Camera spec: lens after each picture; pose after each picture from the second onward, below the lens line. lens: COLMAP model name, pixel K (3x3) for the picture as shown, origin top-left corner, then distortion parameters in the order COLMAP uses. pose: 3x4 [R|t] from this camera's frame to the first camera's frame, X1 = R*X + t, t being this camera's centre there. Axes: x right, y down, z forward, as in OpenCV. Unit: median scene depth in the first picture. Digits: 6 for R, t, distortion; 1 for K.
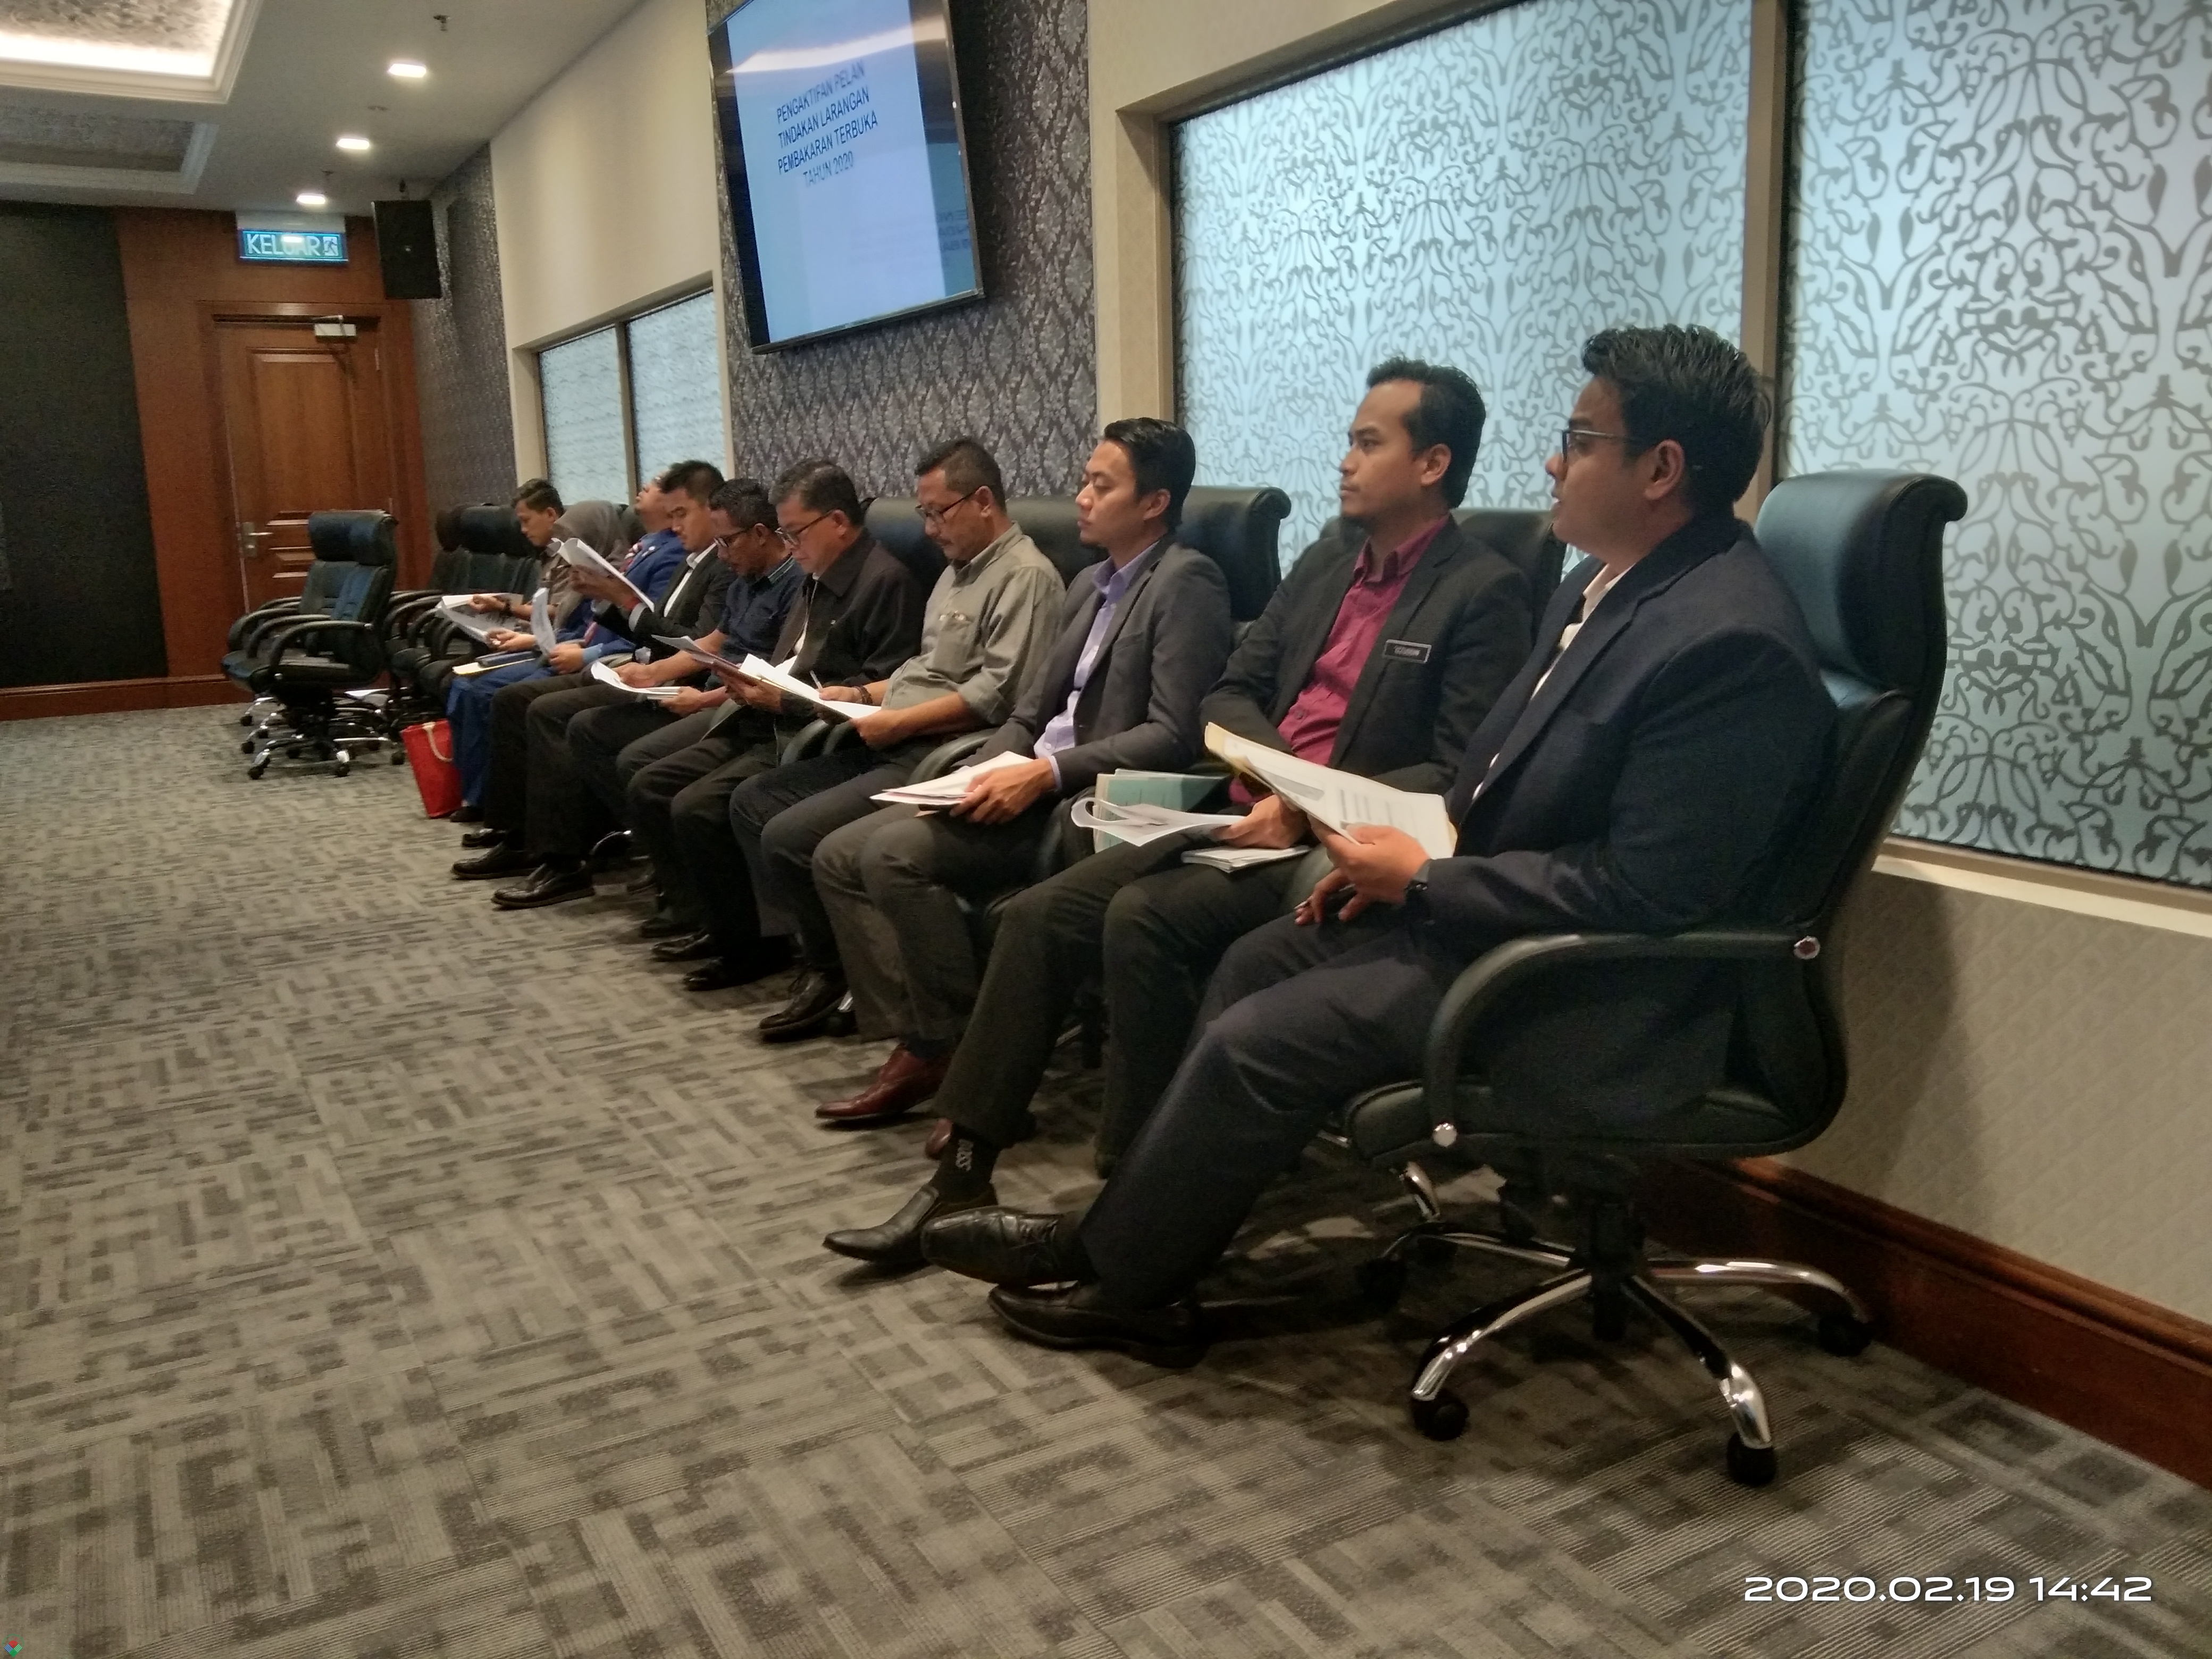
lens RADIAL K [[1767.5, 0, 1106.5], [0, 1767.5, 848.5], [0, 0, 1]] dist [0.026034, -0.074139]
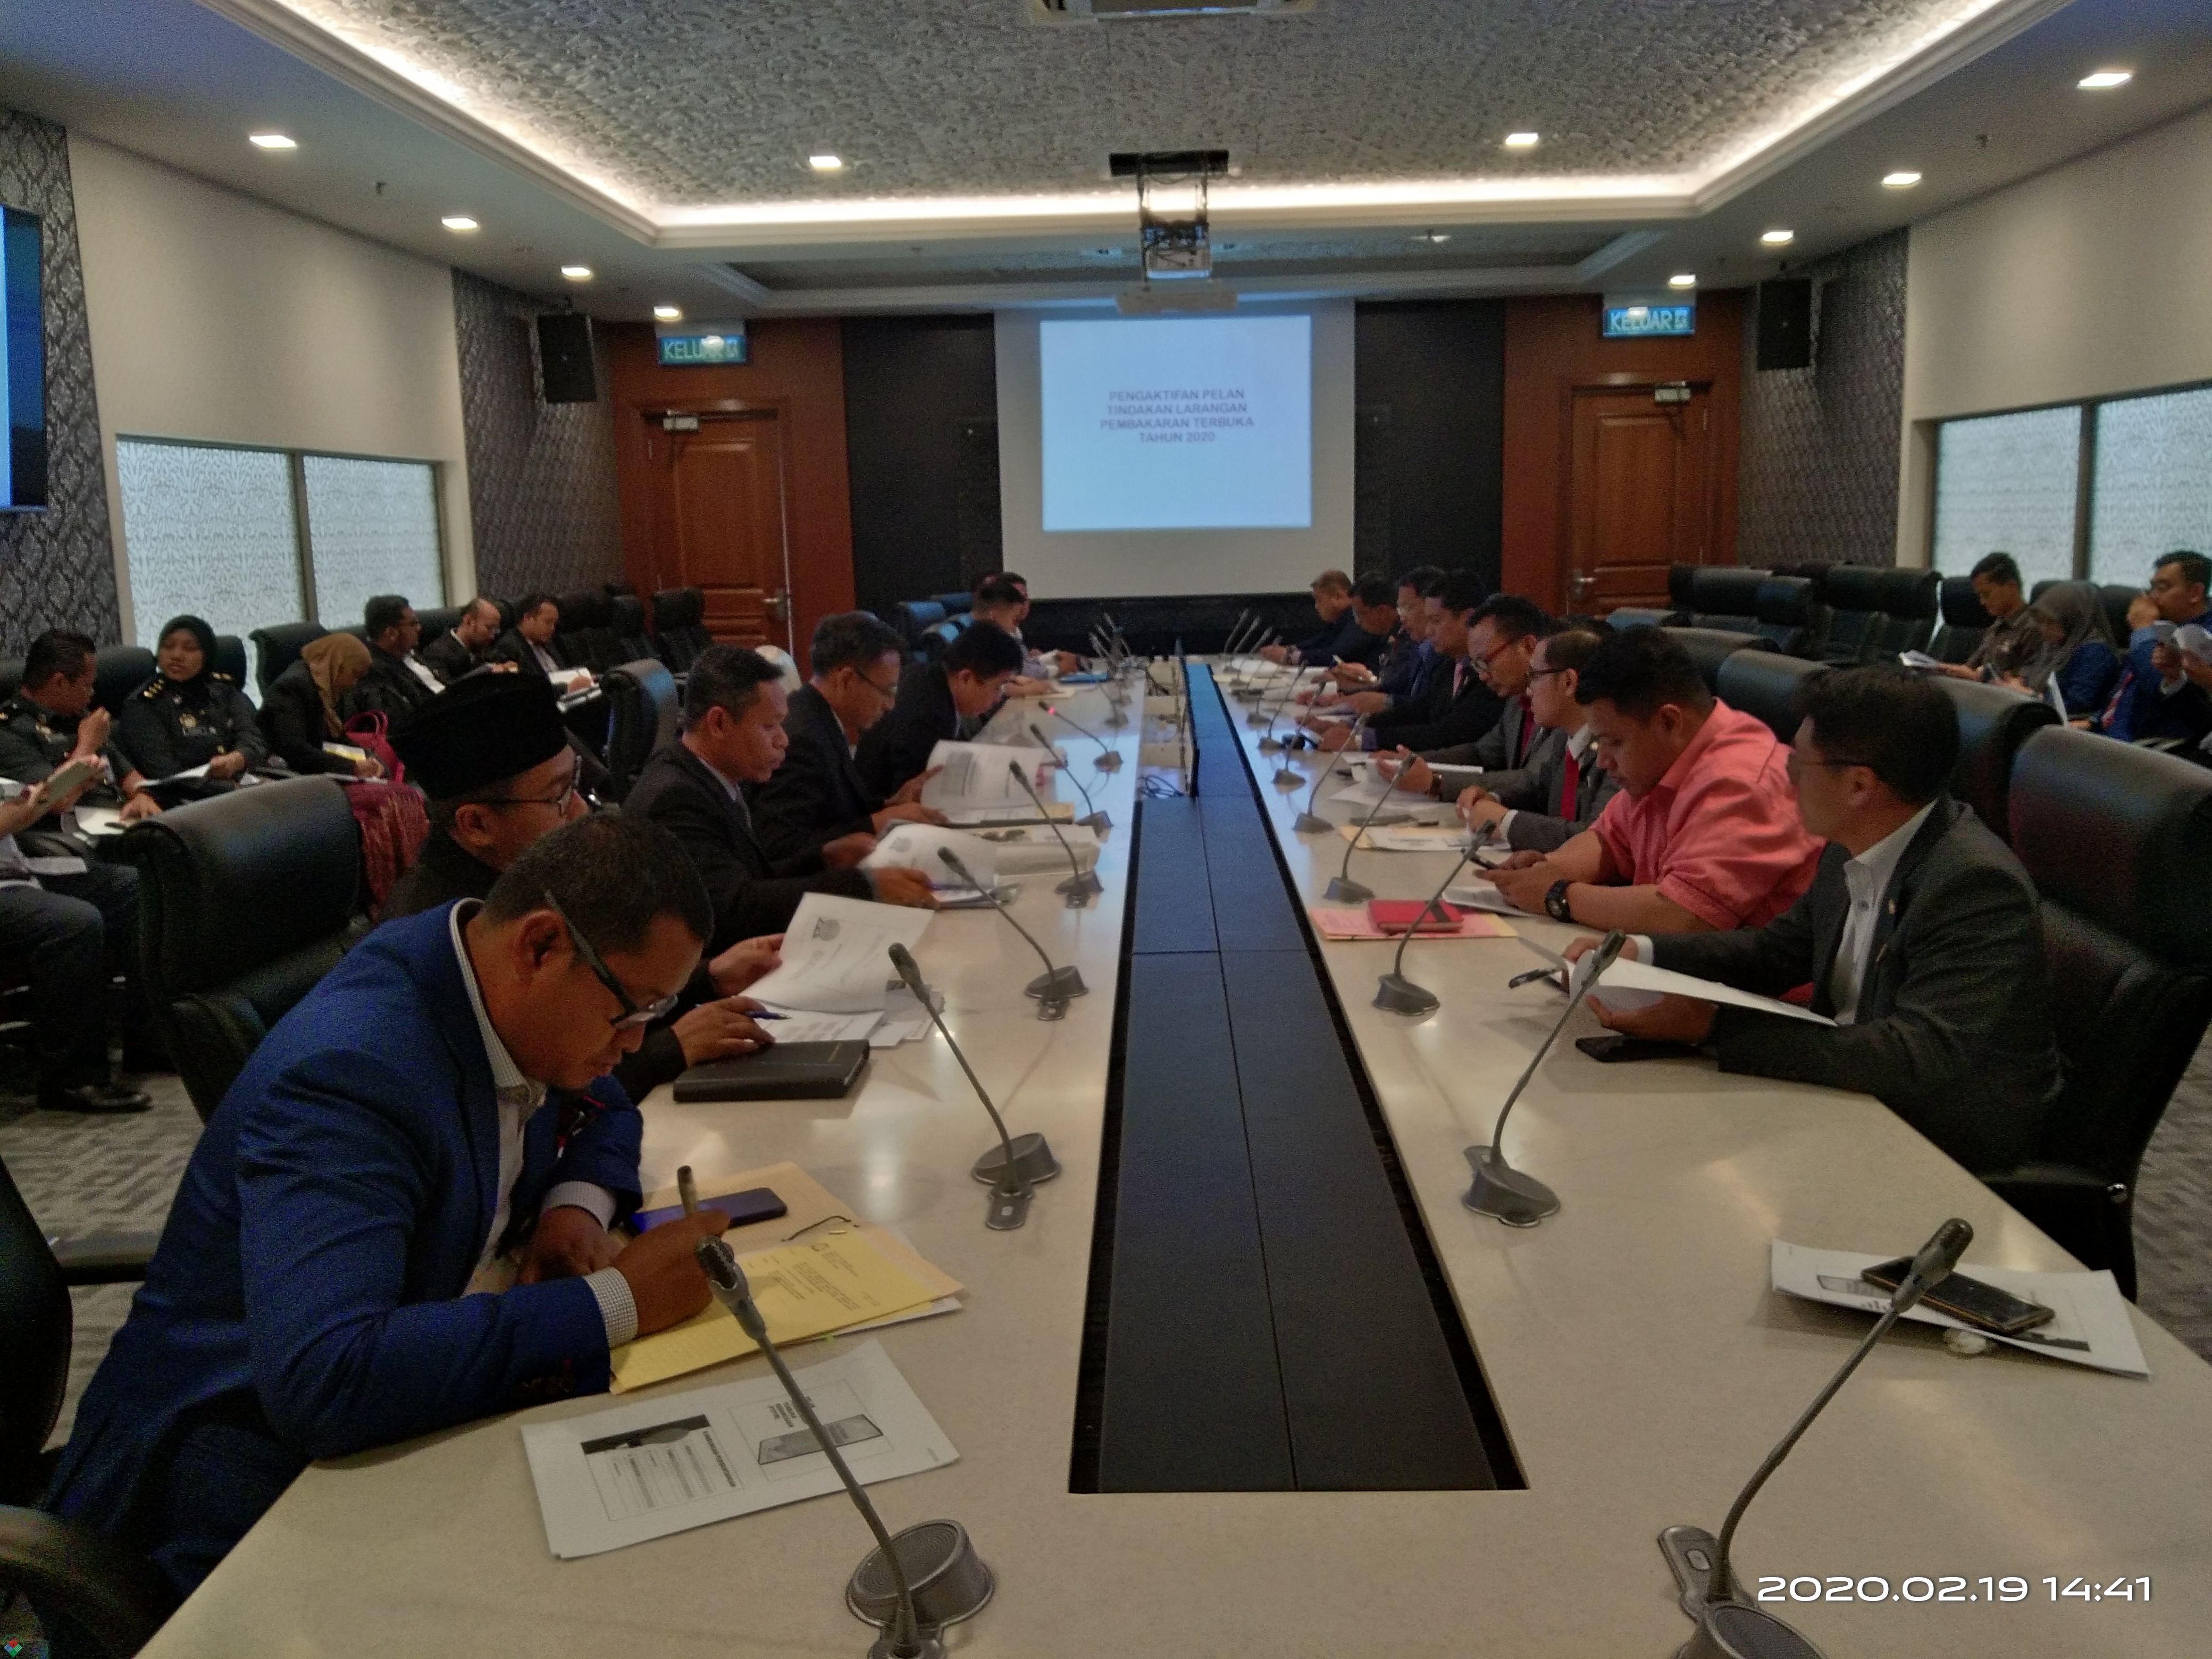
lens RADIAL K [[1767.5, 0, 1090.3], [0, 1767.5, 856.2], [0, 0, 1]] dist [0.026034, -0.074139]
pose [[0.845312, 0.096492, -0.525487, -0.499453], [-0.094738, 0.995041, 0.030315, -0.029087], [0.525807, 0.024158, 0.850261, -0.425309]]
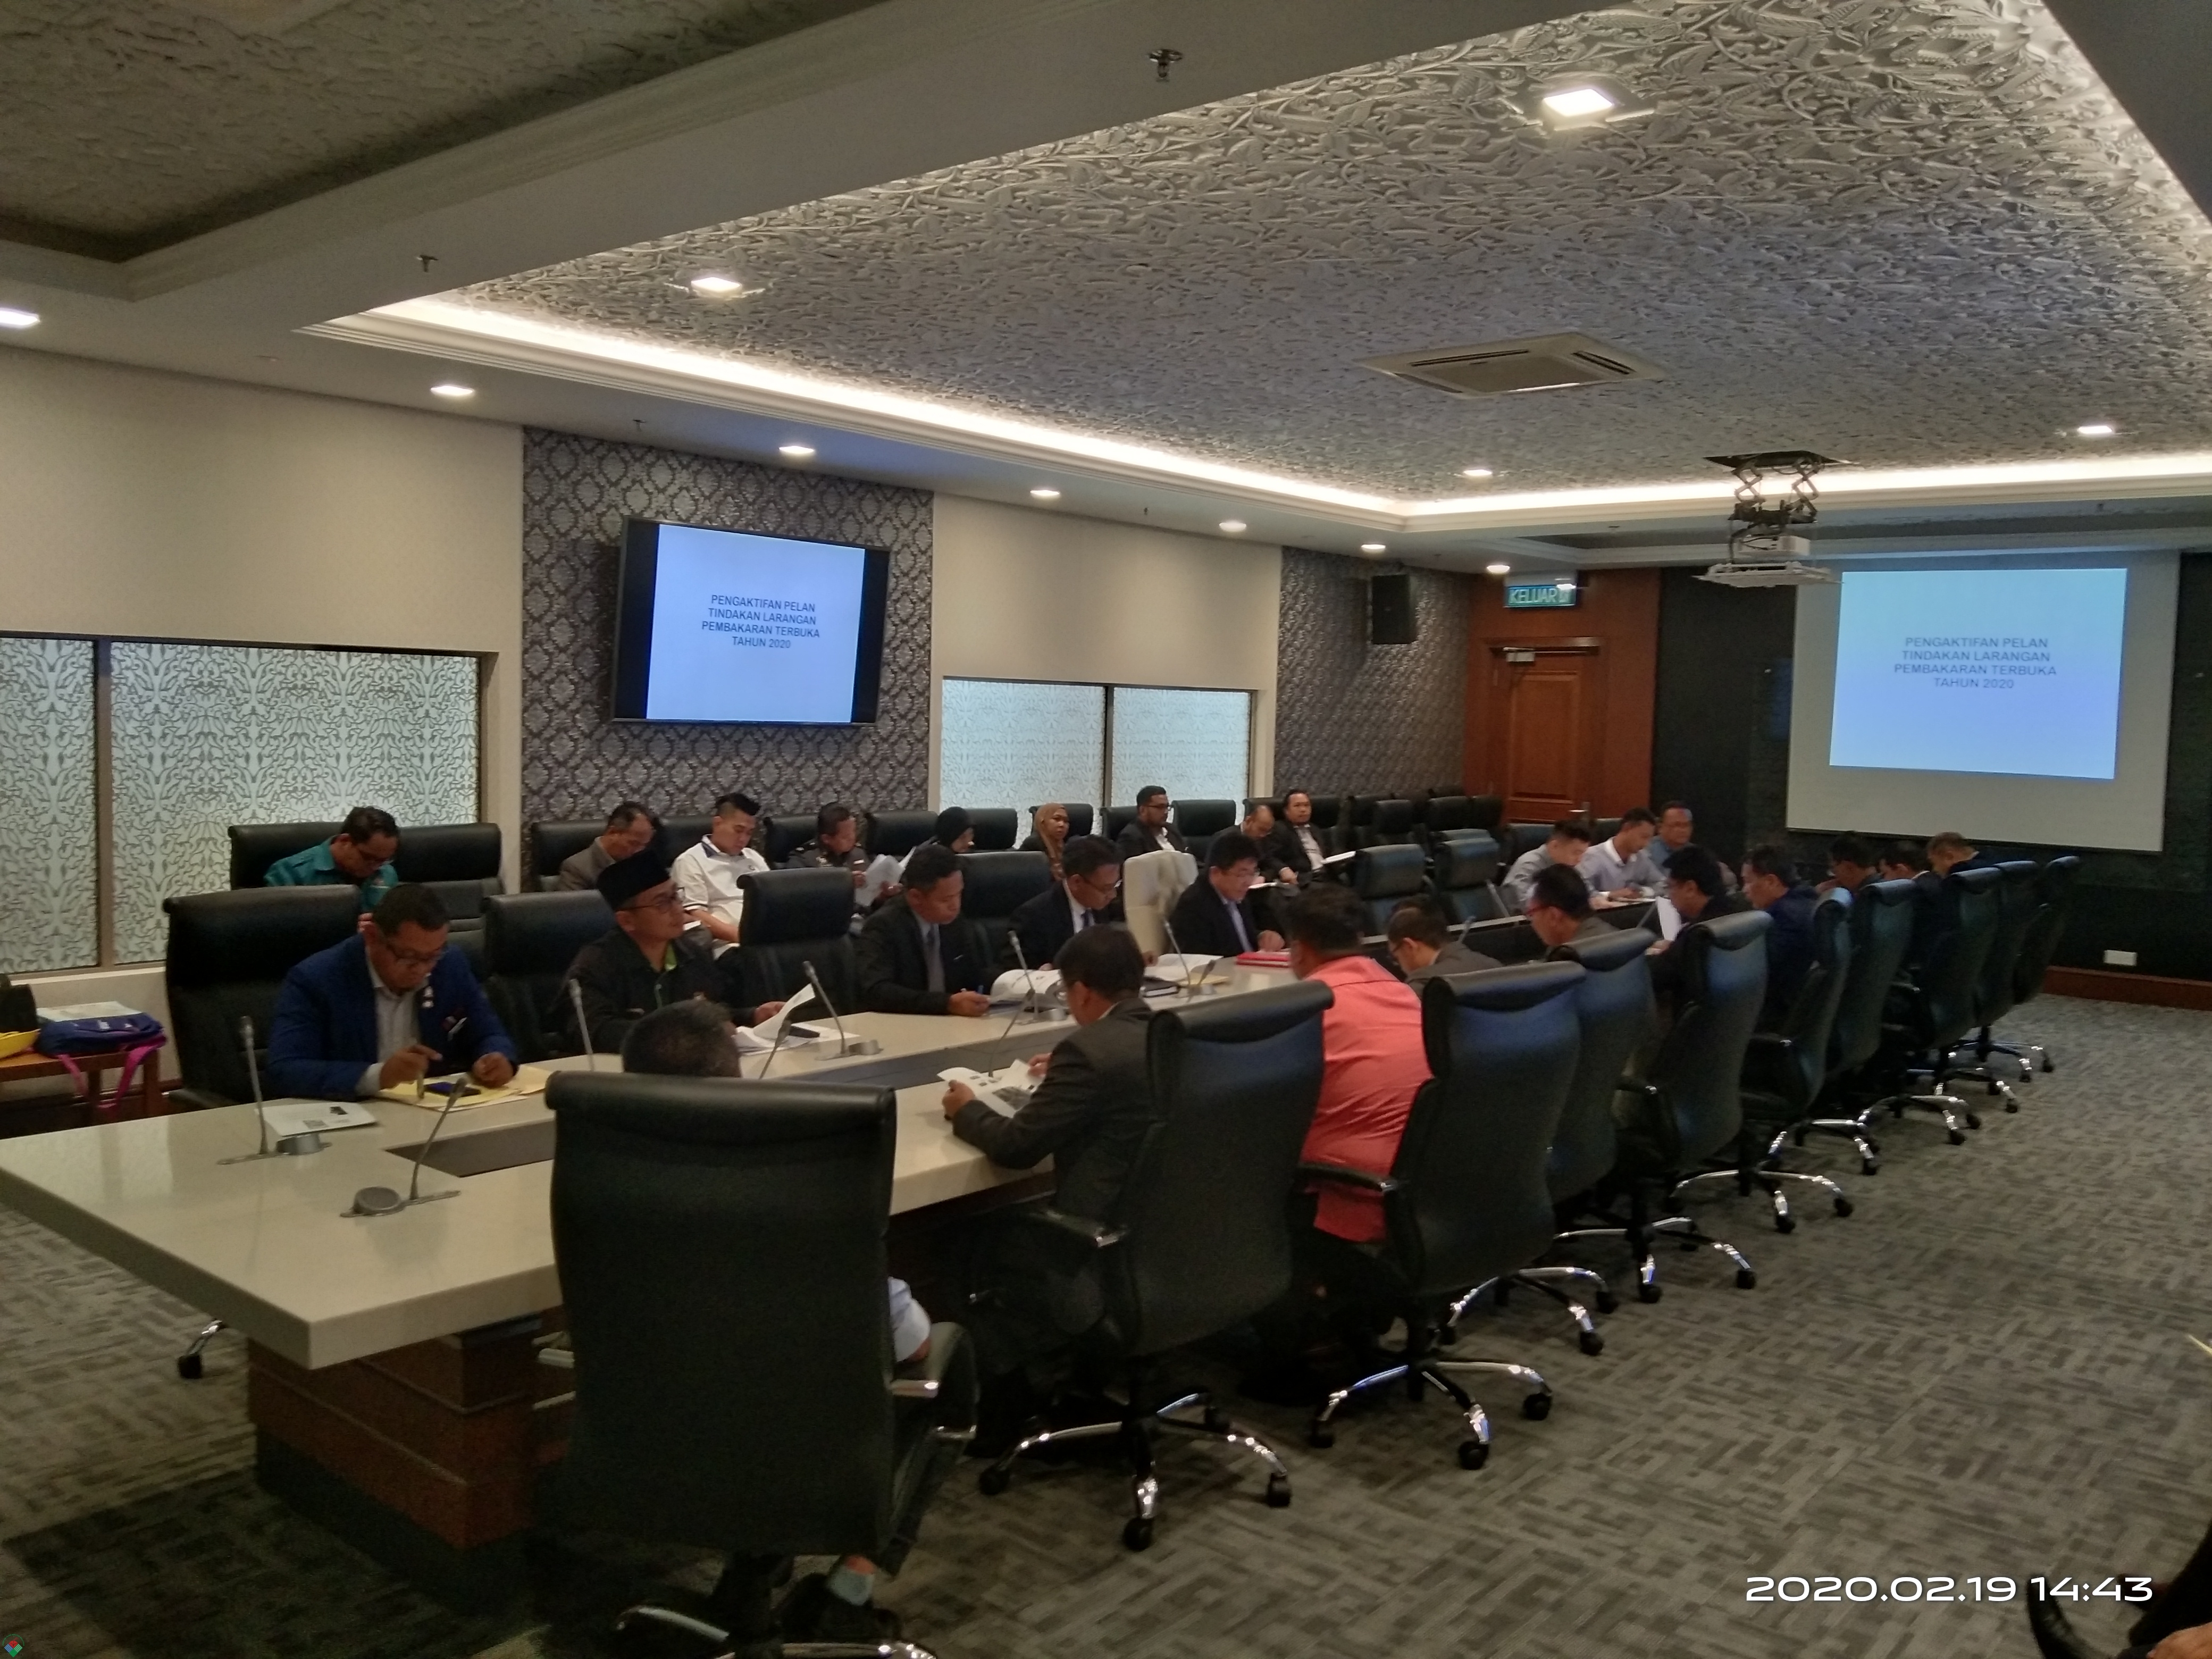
lens RADIAL K [[1767.5, 0, 1107.0], [0, 1767.5, 823.2], [0, 0, 1]] dist [0.026034, -0.074139]
pose [[0.333493, 0.086426, -0.938783, 0.614391], [-0.212196, 0.977118, 0.014575, -0.203737], [0.918562, 0.194345, 0.344201, -0.056510]]
